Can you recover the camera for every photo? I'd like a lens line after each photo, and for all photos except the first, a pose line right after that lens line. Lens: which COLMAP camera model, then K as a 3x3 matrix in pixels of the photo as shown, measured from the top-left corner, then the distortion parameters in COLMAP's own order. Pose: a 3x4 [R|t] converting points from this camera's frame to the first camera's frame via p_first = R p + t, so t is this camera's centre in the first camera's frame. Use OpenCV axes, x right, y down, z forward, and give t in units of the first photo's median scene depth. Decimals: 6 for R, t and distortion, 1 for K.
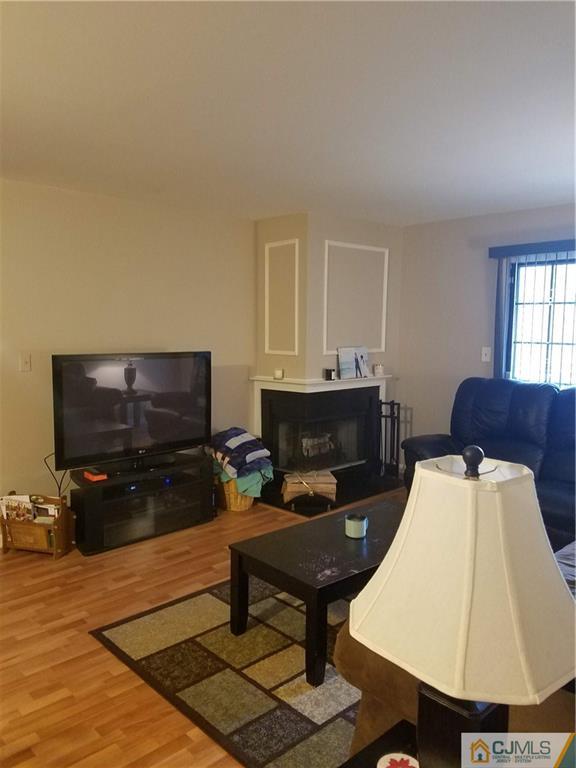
lens RADIAL K [[590.7, 0, 284.1], [0, 590.7, 382.4], [0, 0, 1]] dist [0.145688, -0.235429]
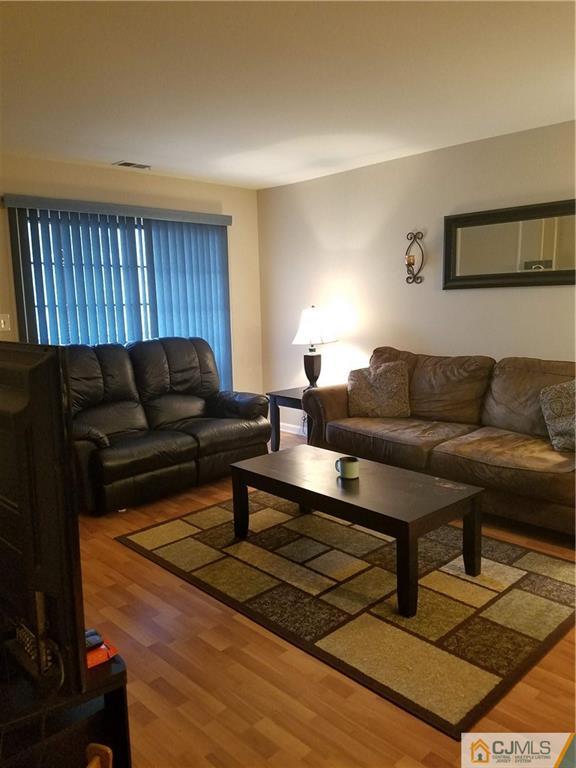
lens RADIAL K [[590.7, 0, 285.9], [0, 590.7, 388.9], [0, 0, 1]] dist [0.145688, -0.235429]
pose [[-0.040305, -0.146515, 0.988387, -0.963935], [0.108472, 0.982703, 0.150095, -0.059523], [-0.993282, 0.113262, -0.023715, 1.264871]]
